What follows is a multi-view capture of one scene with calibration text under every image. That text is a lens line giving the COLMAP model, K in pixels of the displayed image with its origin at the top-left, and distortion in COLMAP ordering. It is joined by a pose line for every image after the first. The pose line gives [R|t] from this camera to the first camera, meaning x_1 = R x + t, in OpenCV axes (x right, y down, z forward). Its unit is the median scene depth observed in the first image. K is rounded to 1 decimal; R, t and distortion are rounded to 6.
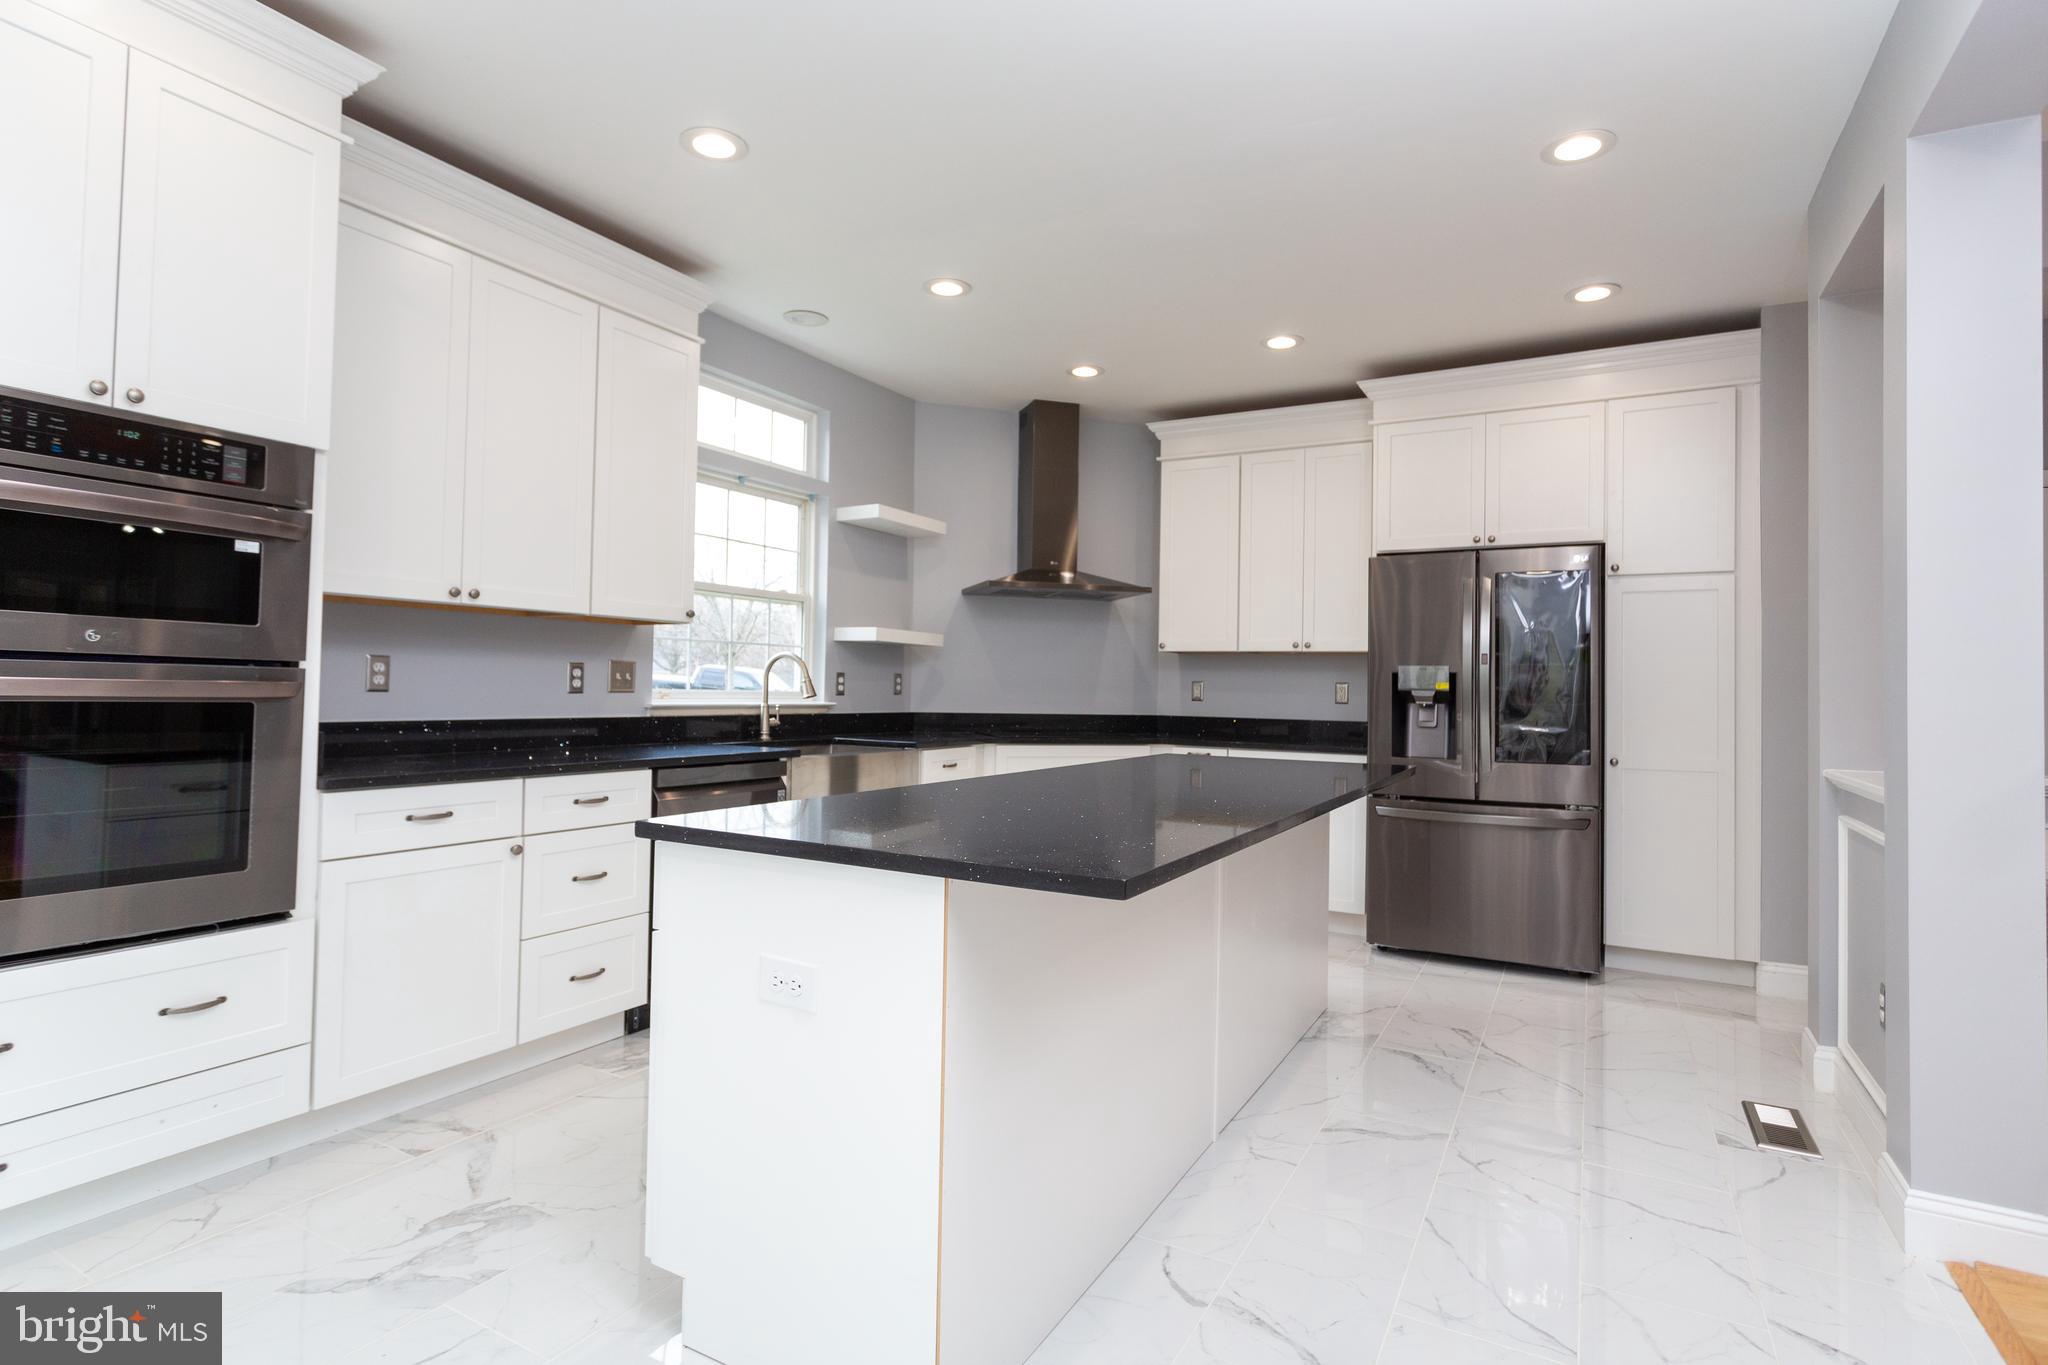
lens RADIAL K [[982.3, 0, 1008.8], [0, 982.3, 676.0], [0, 0, 1]] dist [-0.000476, 0.001069]
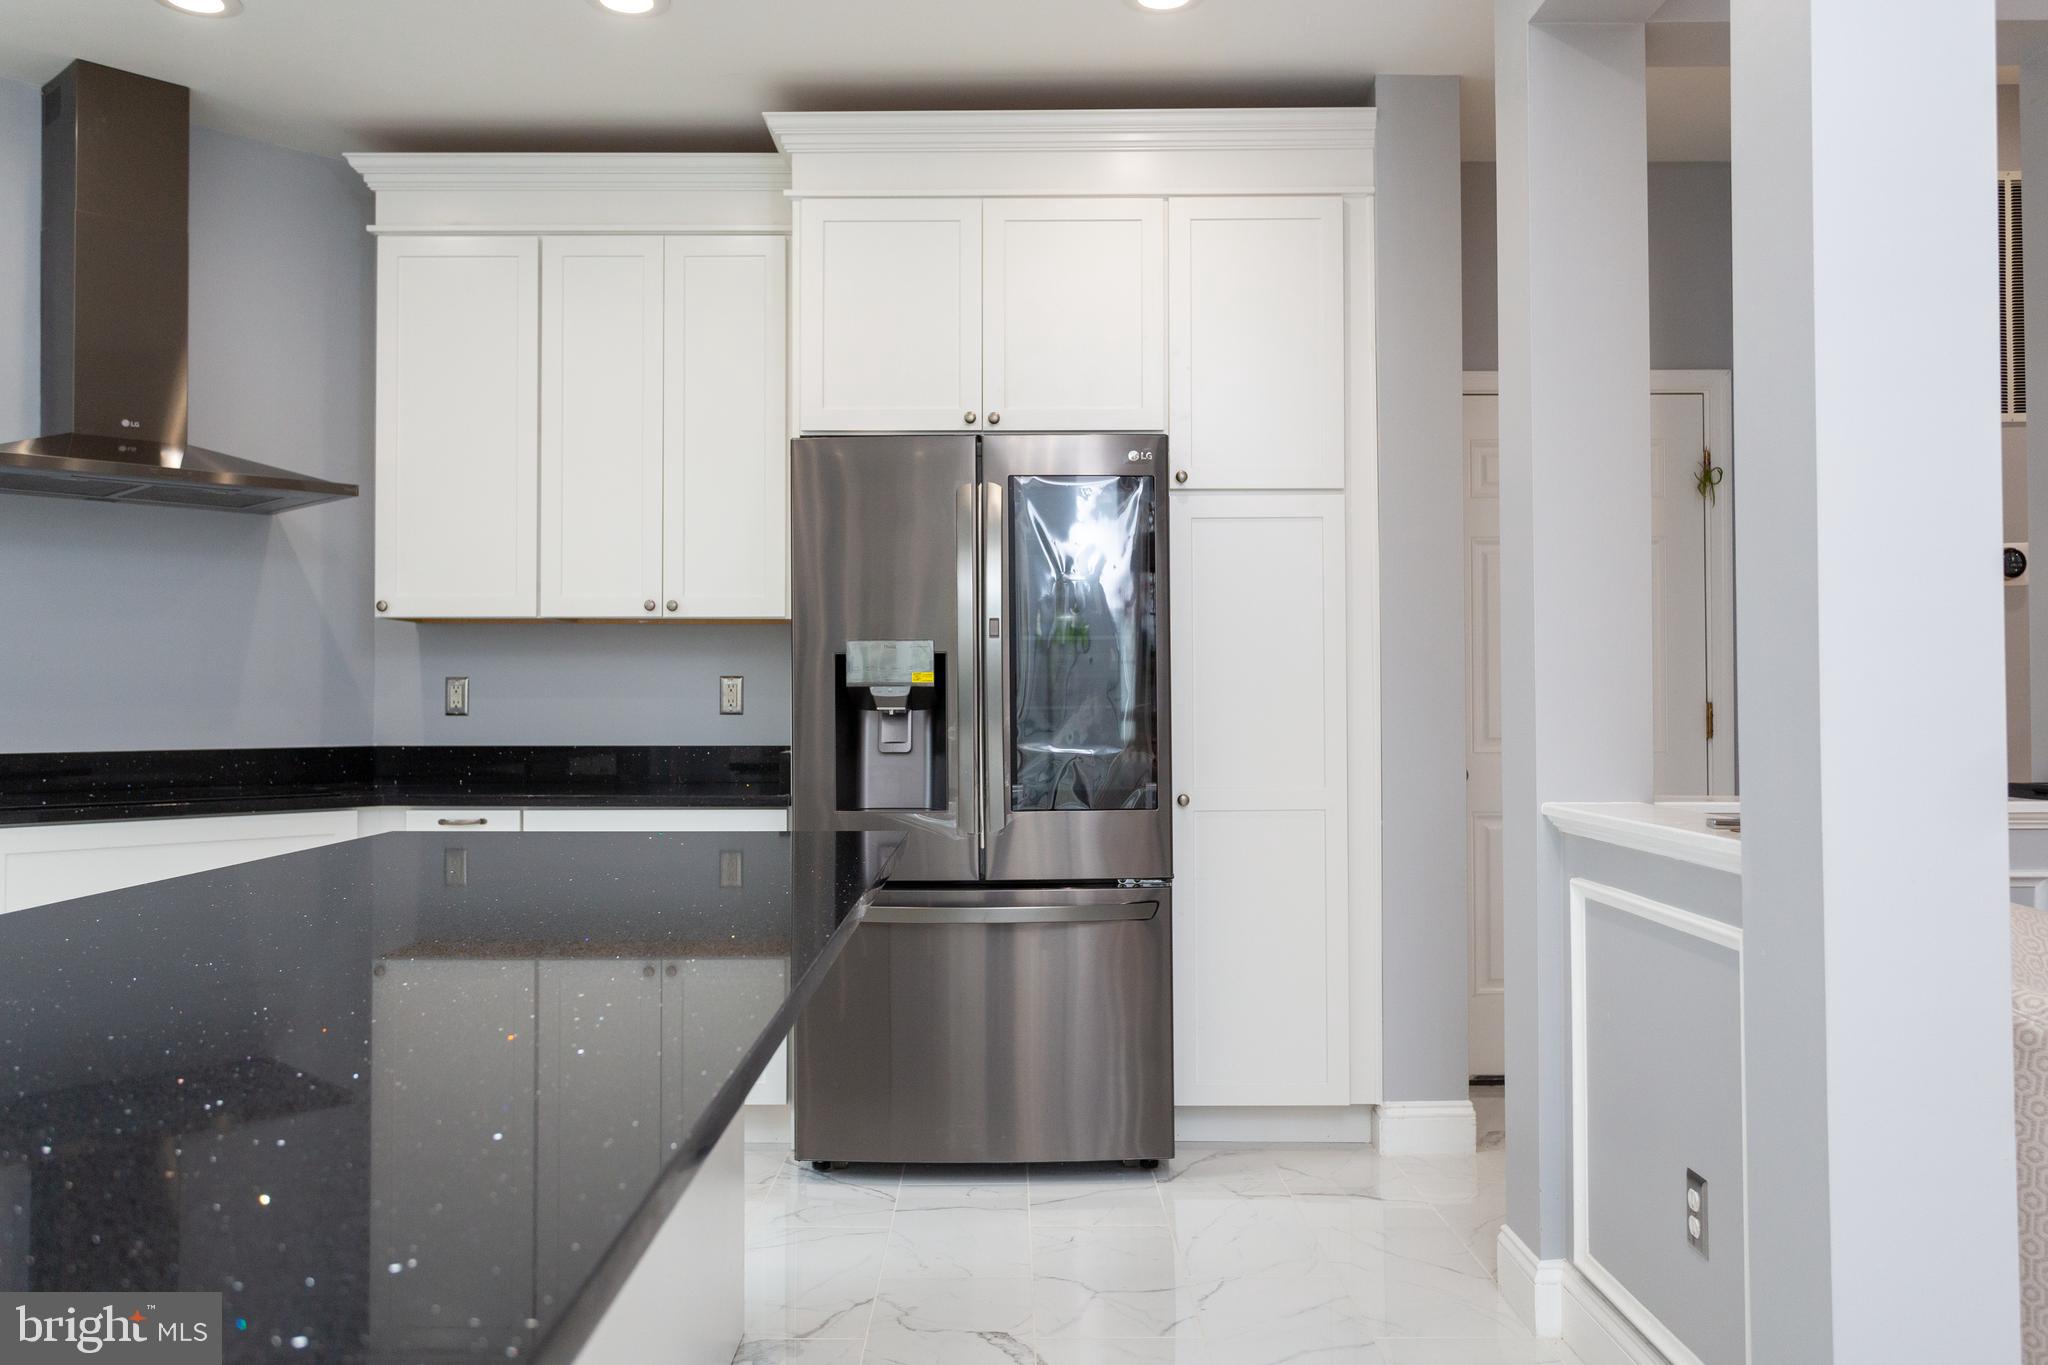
lens RADIAL K [[1608.4, 0, 1014.0], [0, 1608.4, 667.9], [0, 0, 1]] dist [0.003314, 0.008472]
pose [[0.864176, -0.008368, 0.503120, 0.028484], [0.009996, 0.999950, -0.000538, 0.005265], [-0.503091, 0.005494, 0.864216, 0.174342]]
